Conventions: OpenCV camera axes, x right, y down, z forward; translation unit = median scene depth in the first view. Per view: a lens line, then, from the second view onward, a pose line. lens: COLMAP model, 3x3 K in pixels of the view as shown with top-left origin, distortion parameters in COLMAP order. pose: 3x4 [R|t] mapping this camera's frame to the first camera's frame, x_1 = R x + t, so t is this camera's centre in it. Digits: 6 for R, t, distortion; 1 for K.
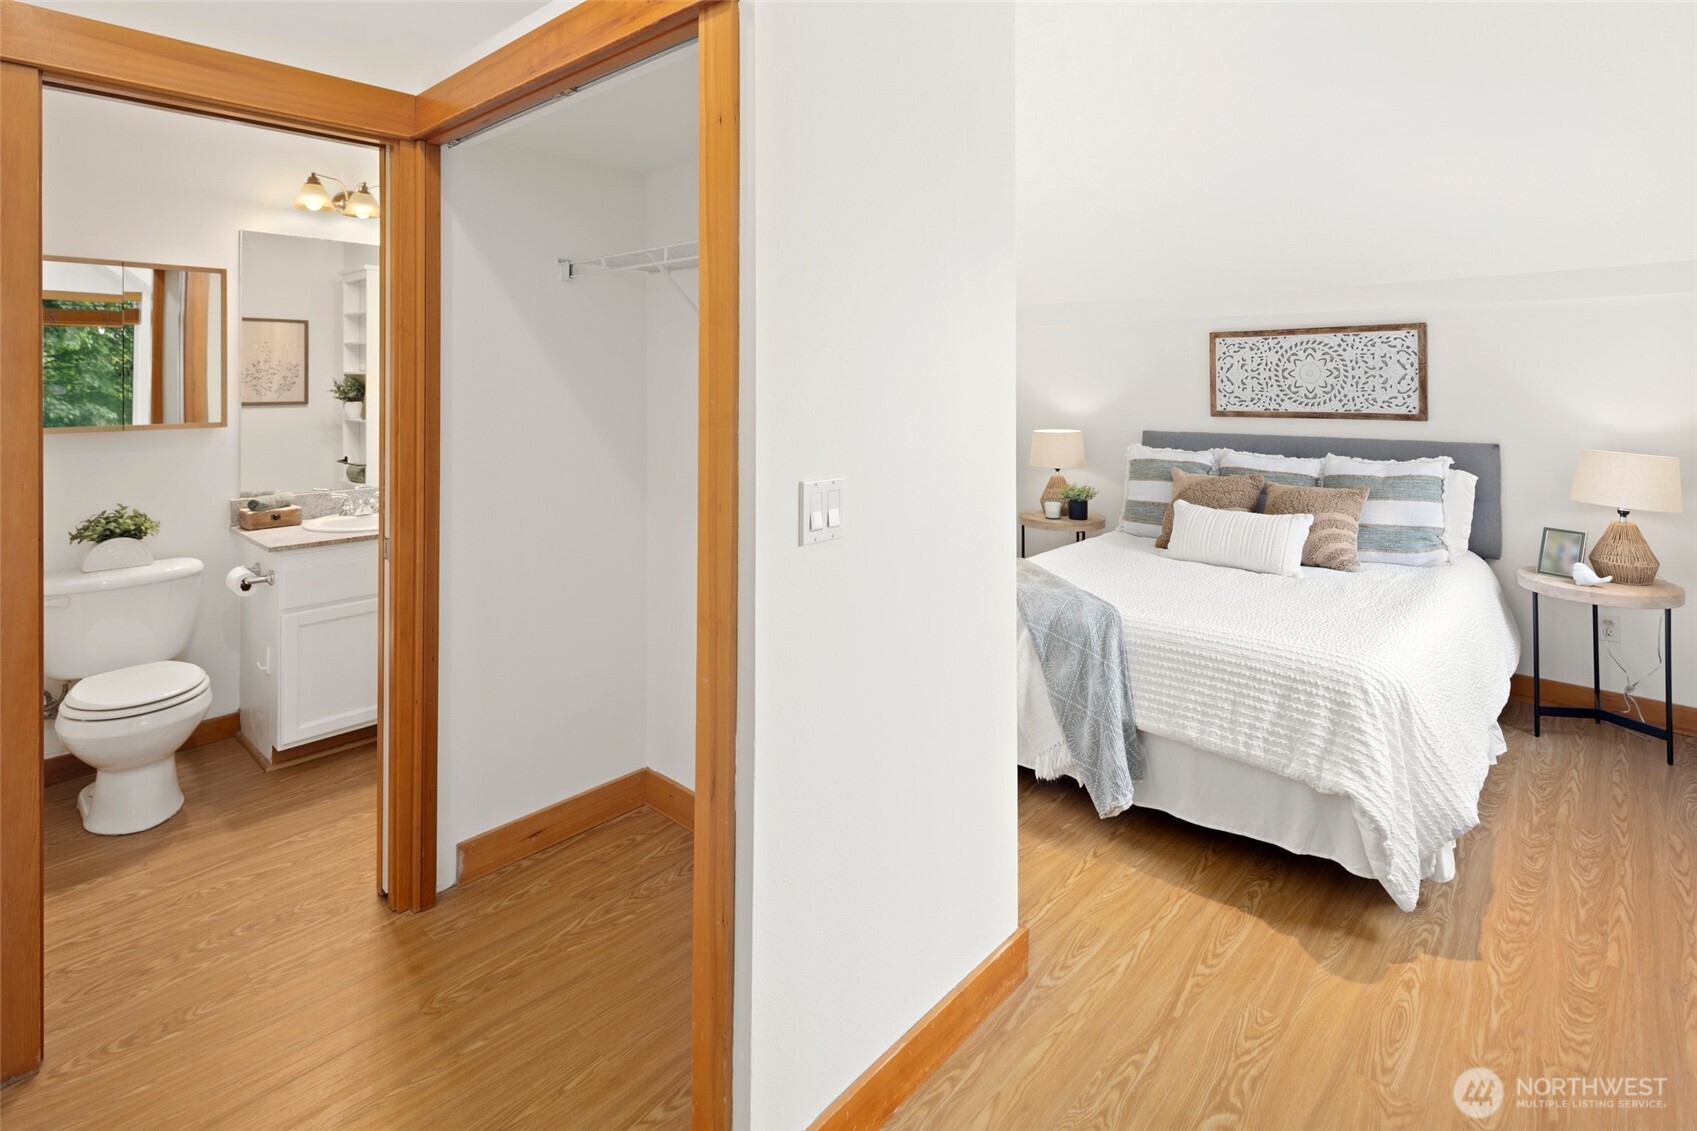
lens RADIAL K [[836.2, 0, 847.9], [0, 836.2, 364.7], [0, 0, 1]] dist [0.000272, 0.000018]
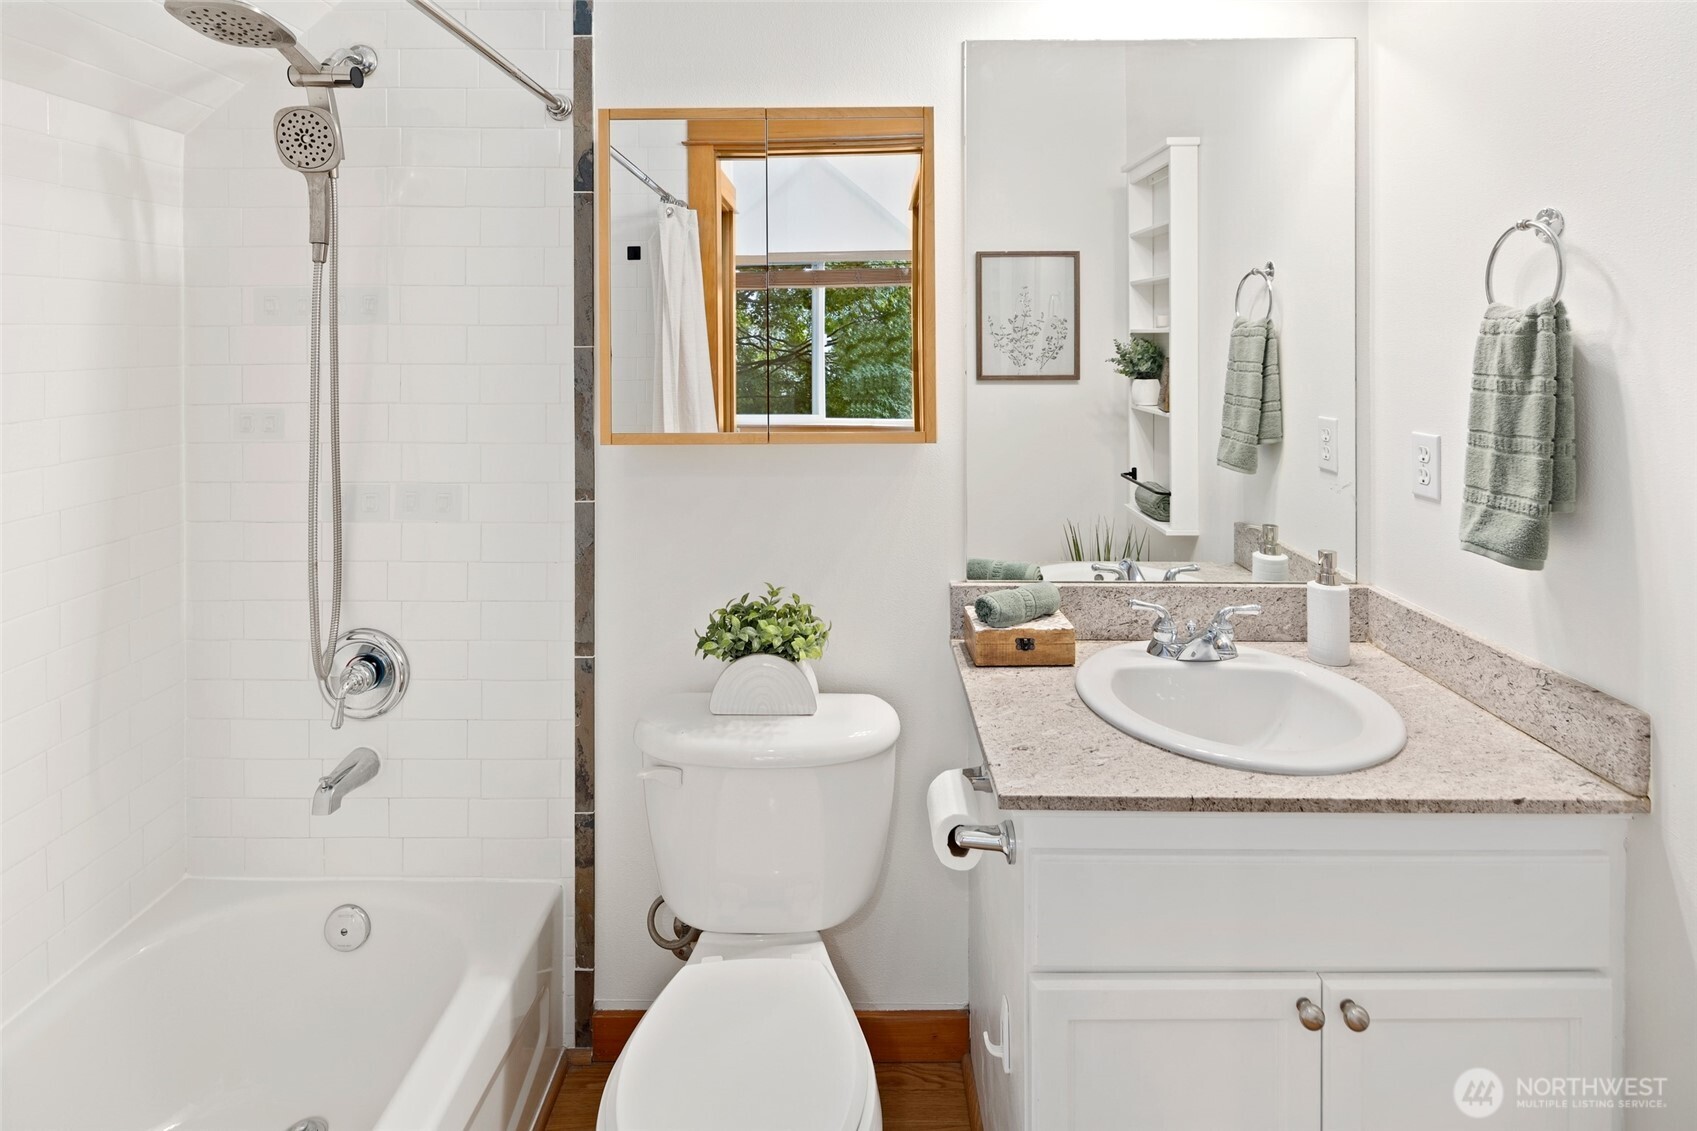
lens RADIAL K [[836.2, 0, 847.9], [0, 836.2, 364.7], [0, 0, 1]] dist [0.000272, 0.000018]
pose [[0.669781, 0.018063, -0.742339, -0.358536], [0.015459, 0.999148, 0.038261, 0.009753], [0.742398, -0.037102, 0.668931, 0.546132]]
